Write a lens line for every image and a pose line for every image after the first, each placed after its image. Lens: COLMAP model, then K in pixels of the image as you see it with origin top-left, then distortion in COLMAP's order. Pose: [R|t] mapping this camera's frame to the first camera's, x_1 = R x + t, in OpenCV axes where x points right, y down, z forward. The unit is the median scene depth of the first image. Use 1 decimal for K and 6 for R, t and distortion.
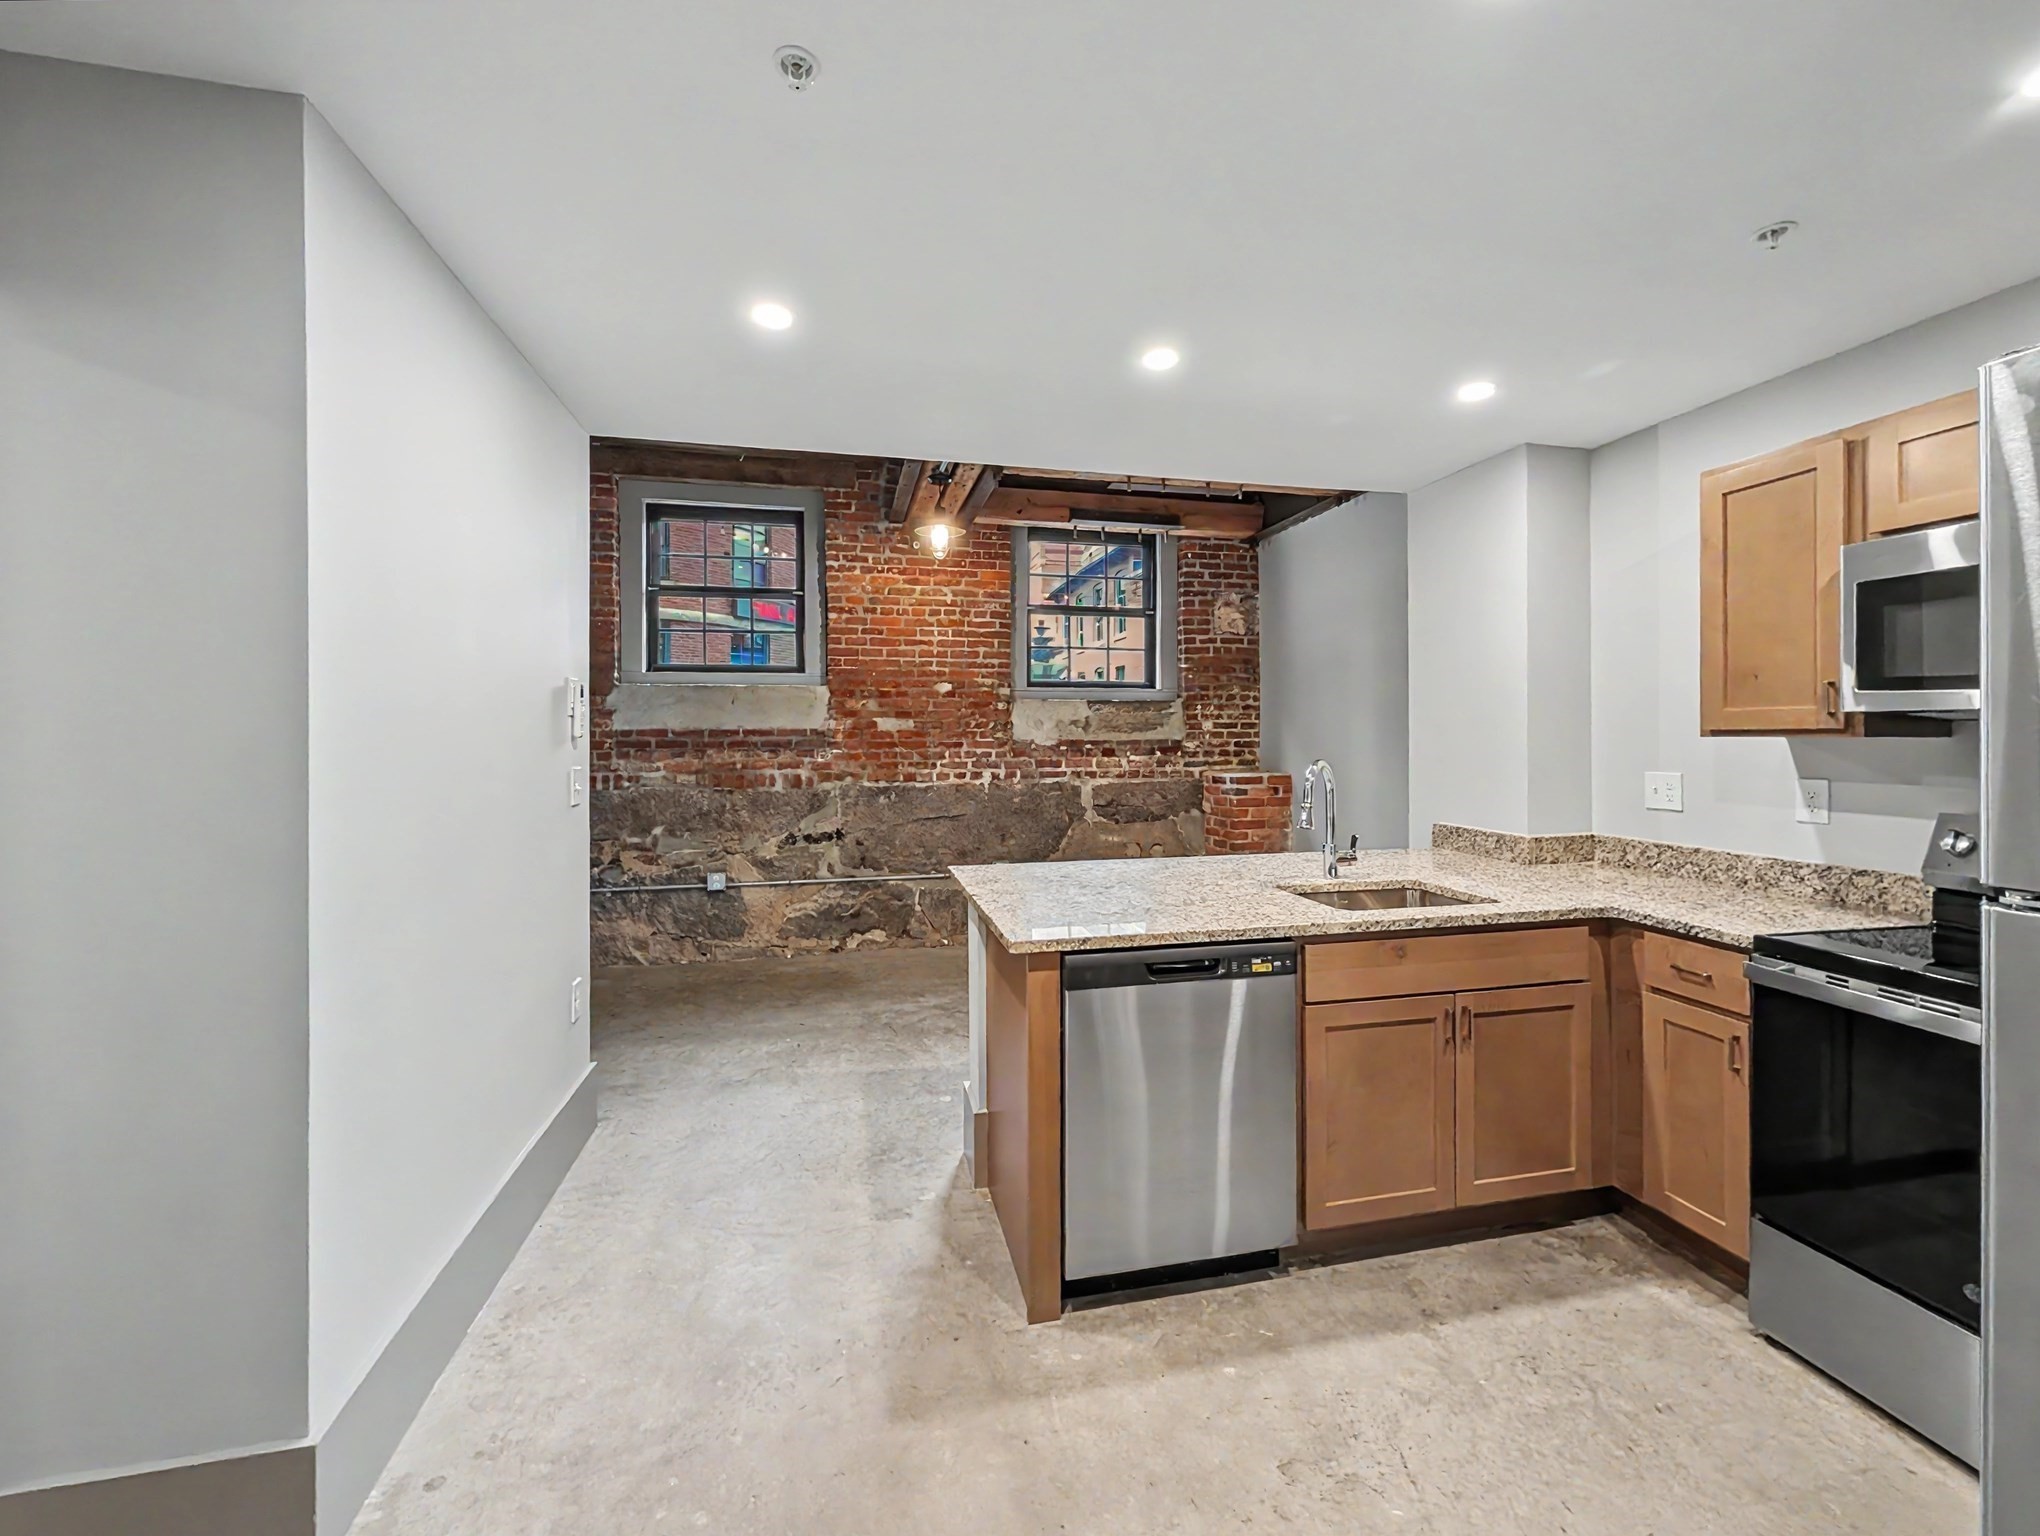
lens RADIAL K [[807.2, 0, 1019.6], [0, 807.2, 727.1], [0, 0, 1]] dist [0.000559, -0.000018]
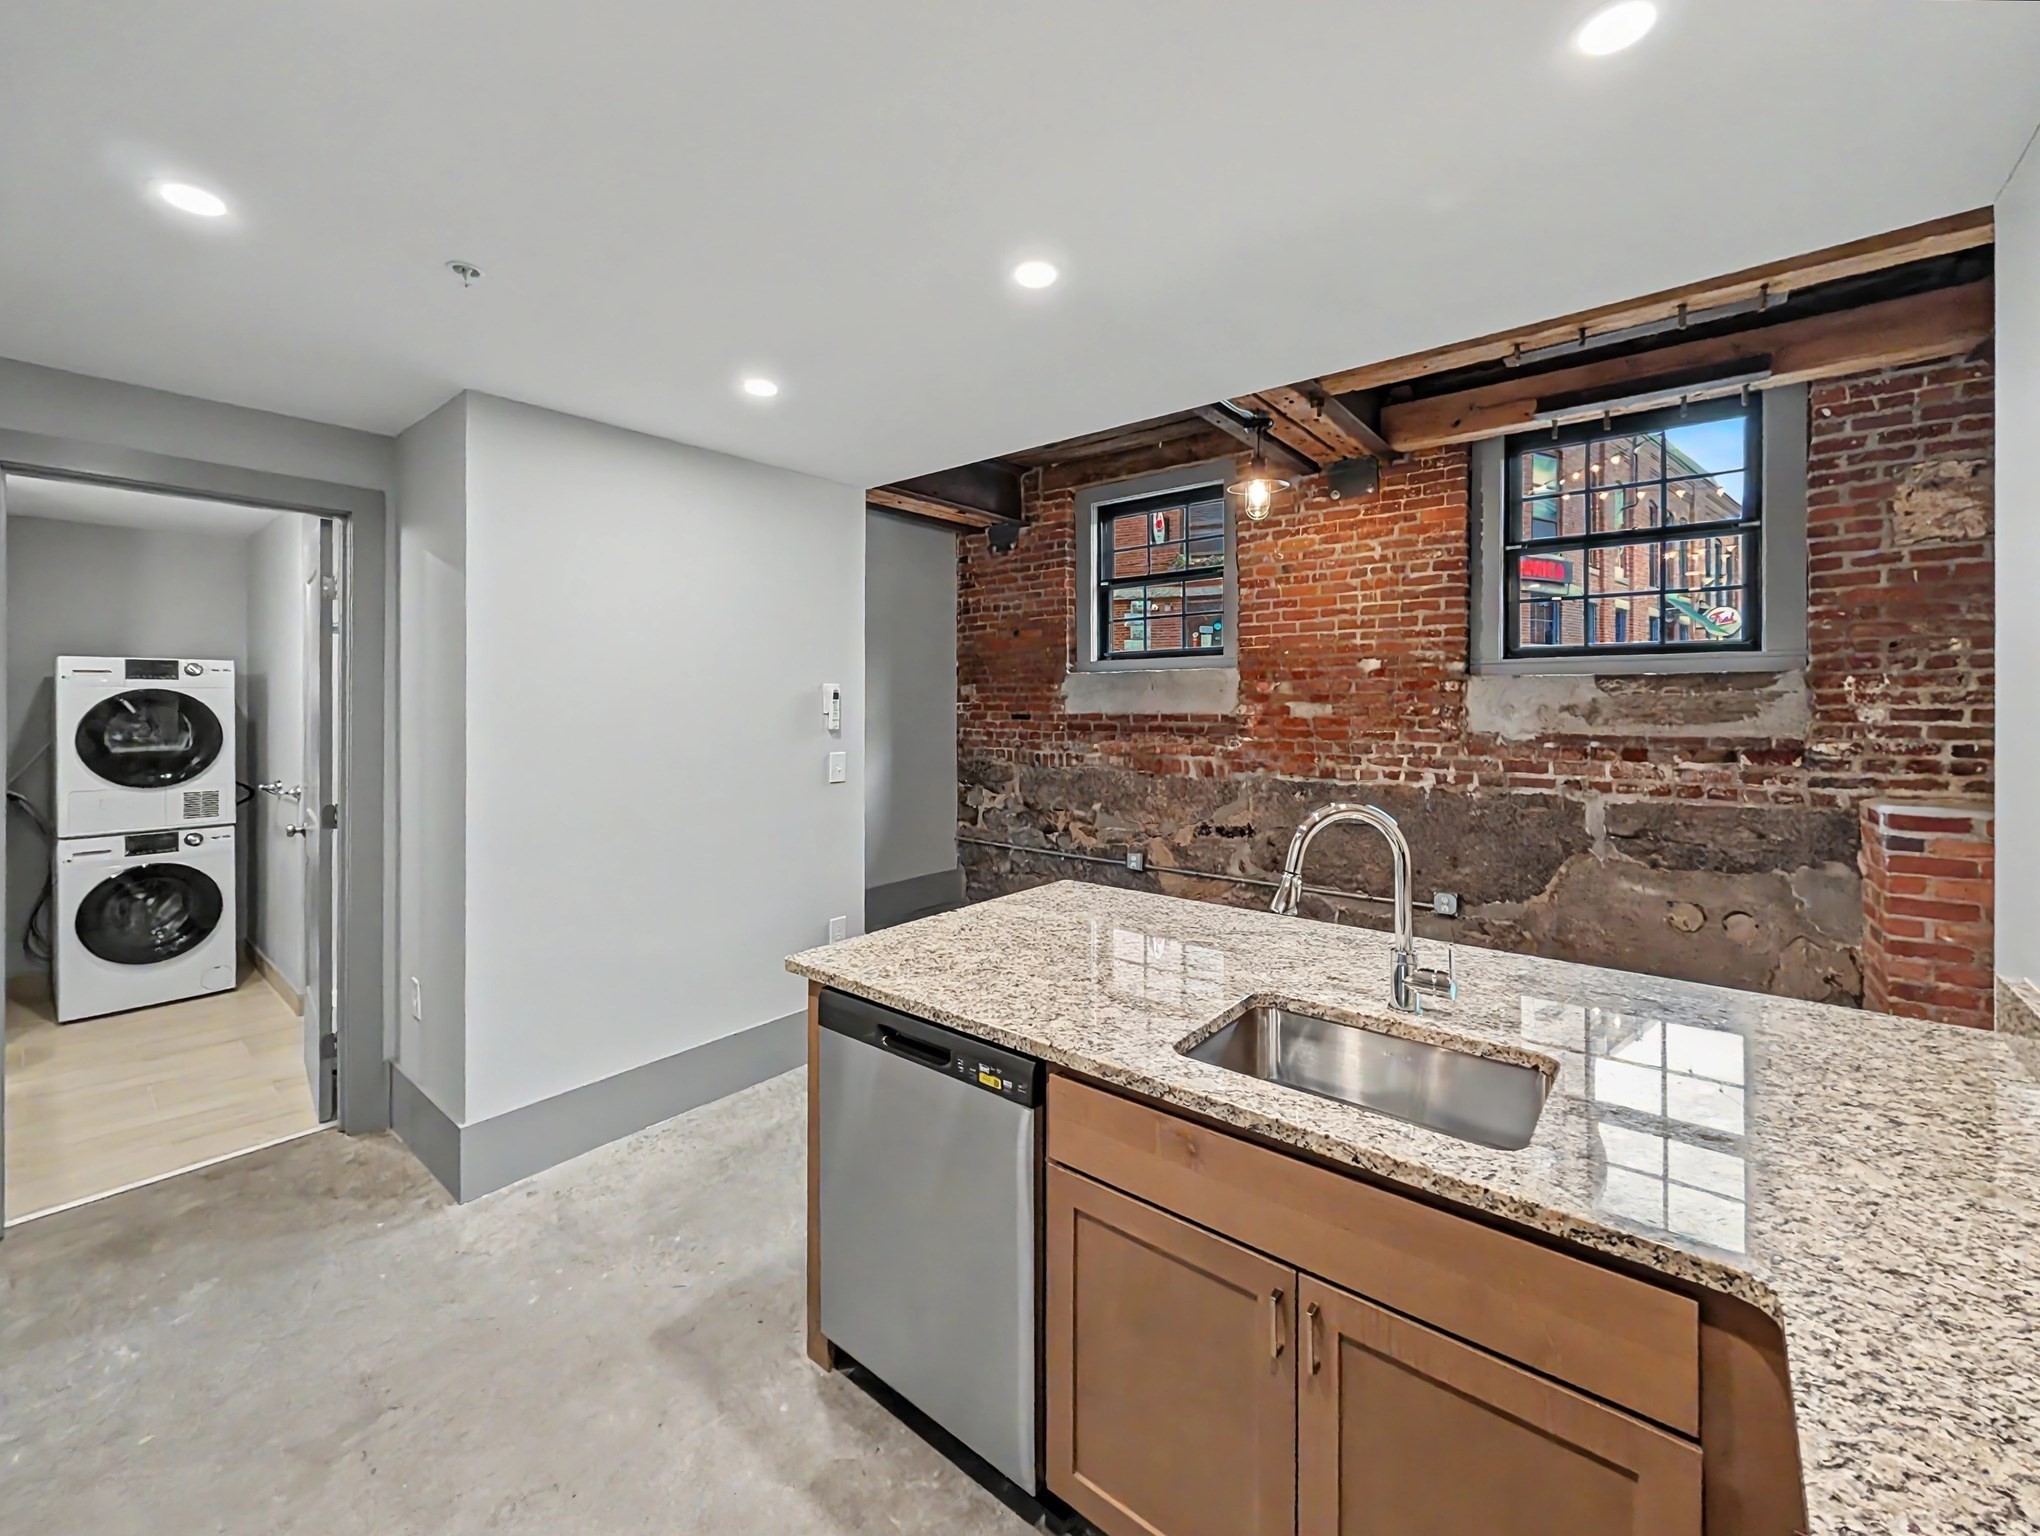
lens RADIAL K [[834.6, 0, 1023.2], [0, 834.6, 696.1], [0, 0, 1]] dist [0.001812, 0.000137]
pose [[0.615651, -0.004339, -0.788007, 0.353504], [0.006989, 0.999976, -0.000046, -0.020020], [0.787988, -0.005479, 0.615666, 0.214041]]
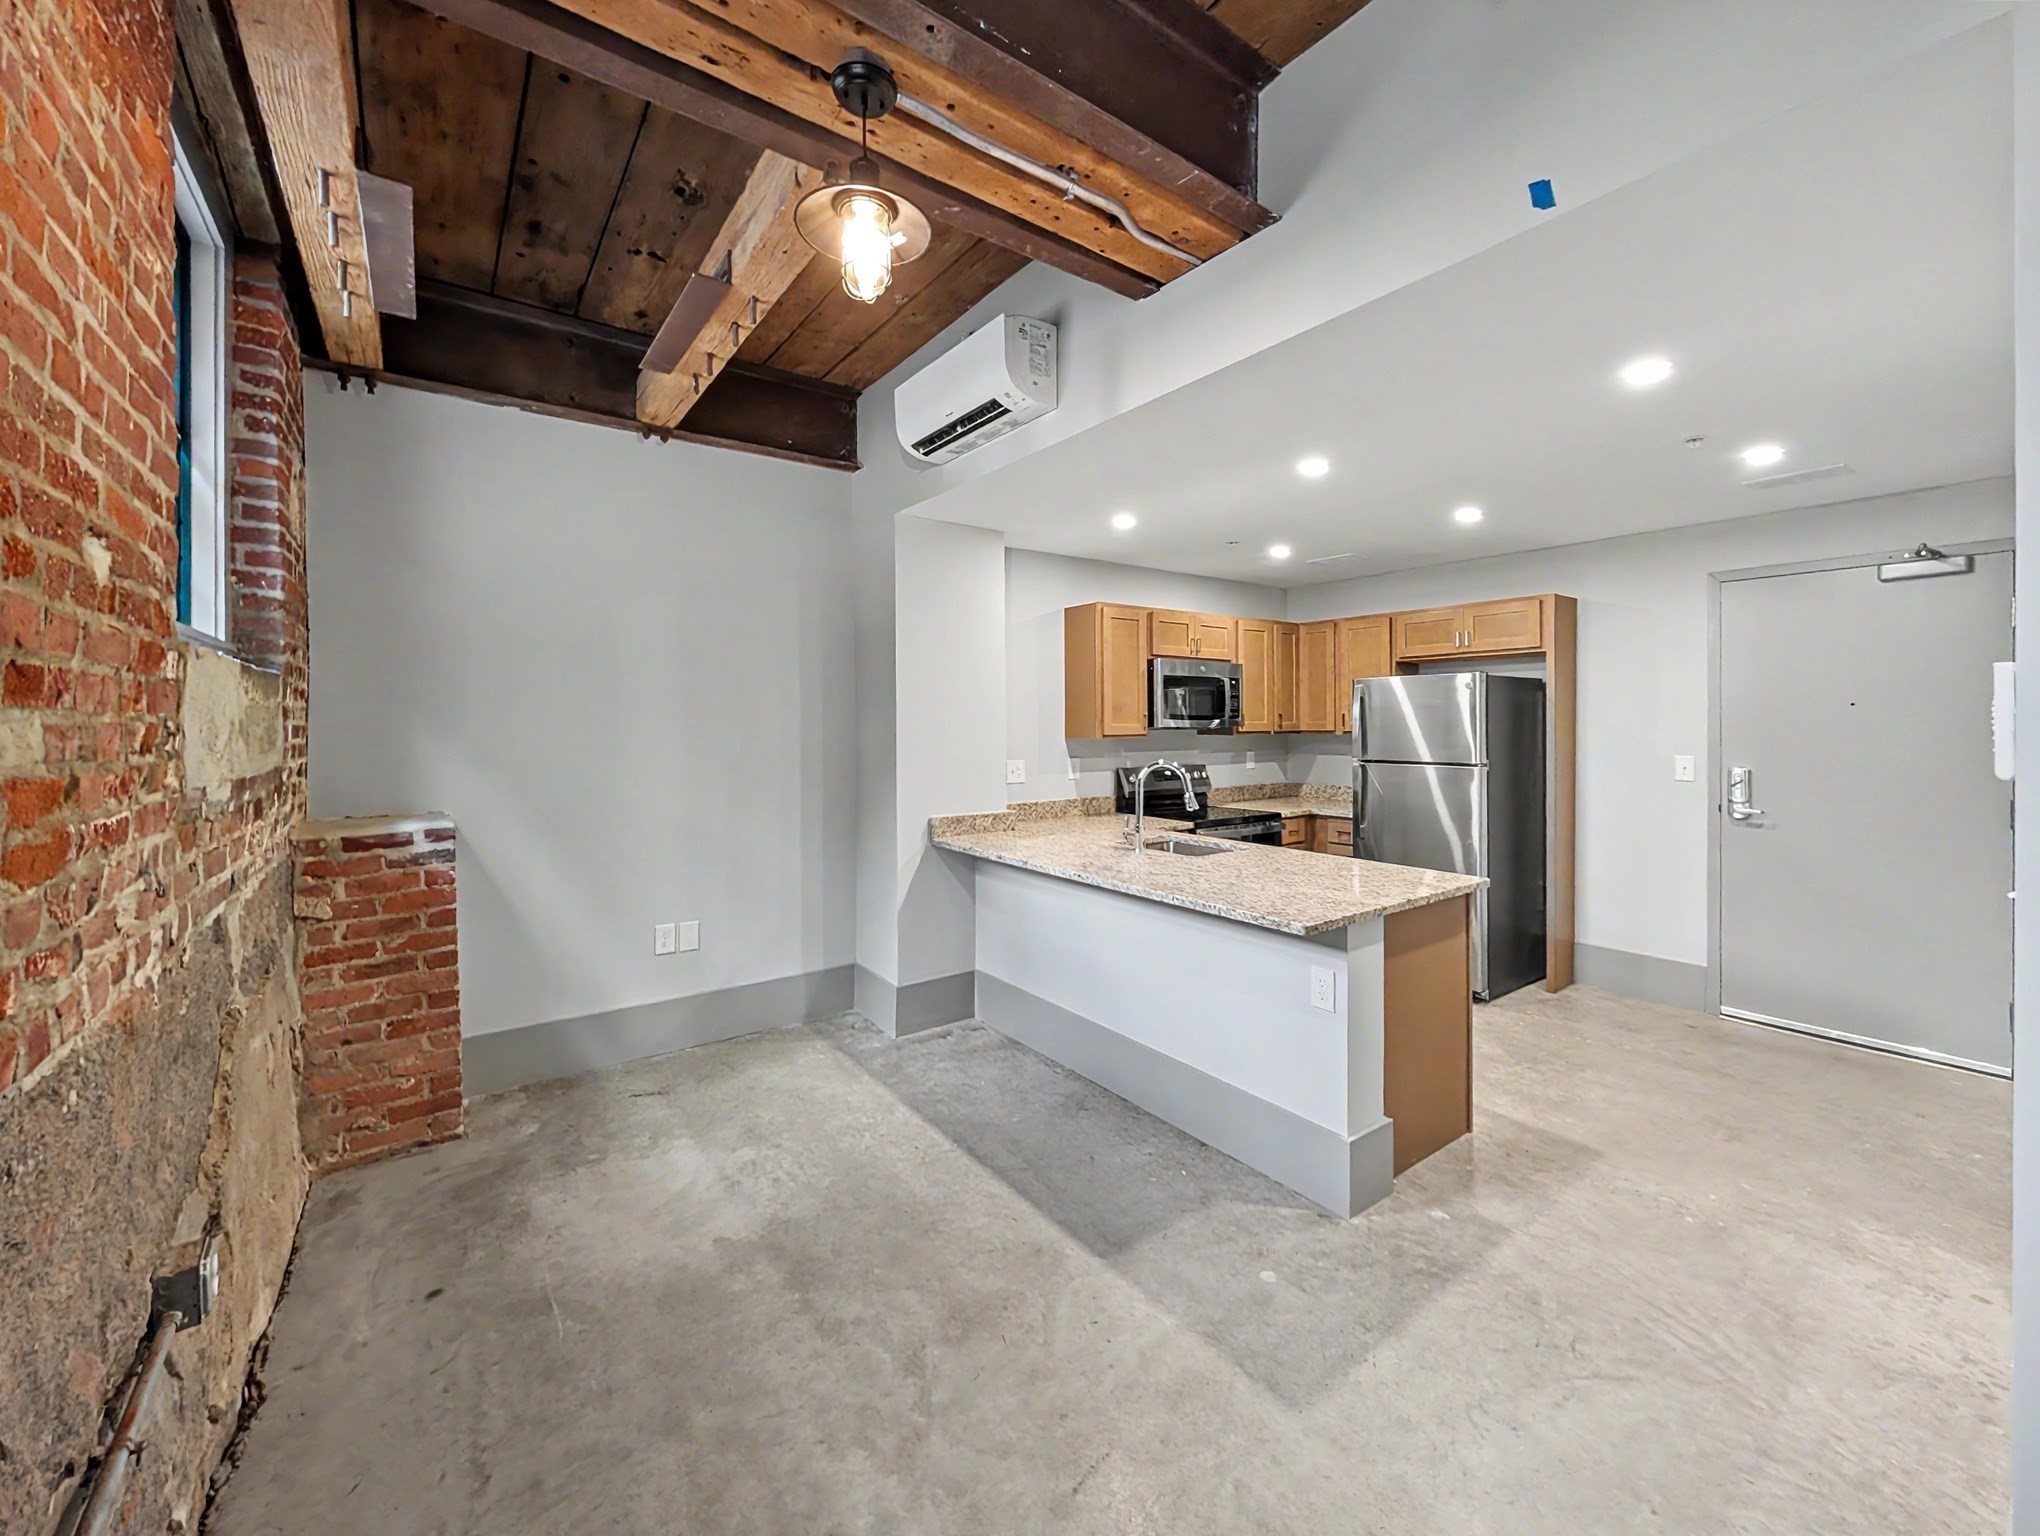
lens RADIAL K [[807.2, 0, 1019.6], [0, 807.2, 727.1], [0, 0, 1]] dist [0.000559, -0.000018]
pose [[-0.400685, -0.003286, 0.916210, -0.379069], [-0.006437, 0.999979, 0.000771, -0.007107], [-0.916193, -0.005588, -0.400698, 0.873007]]
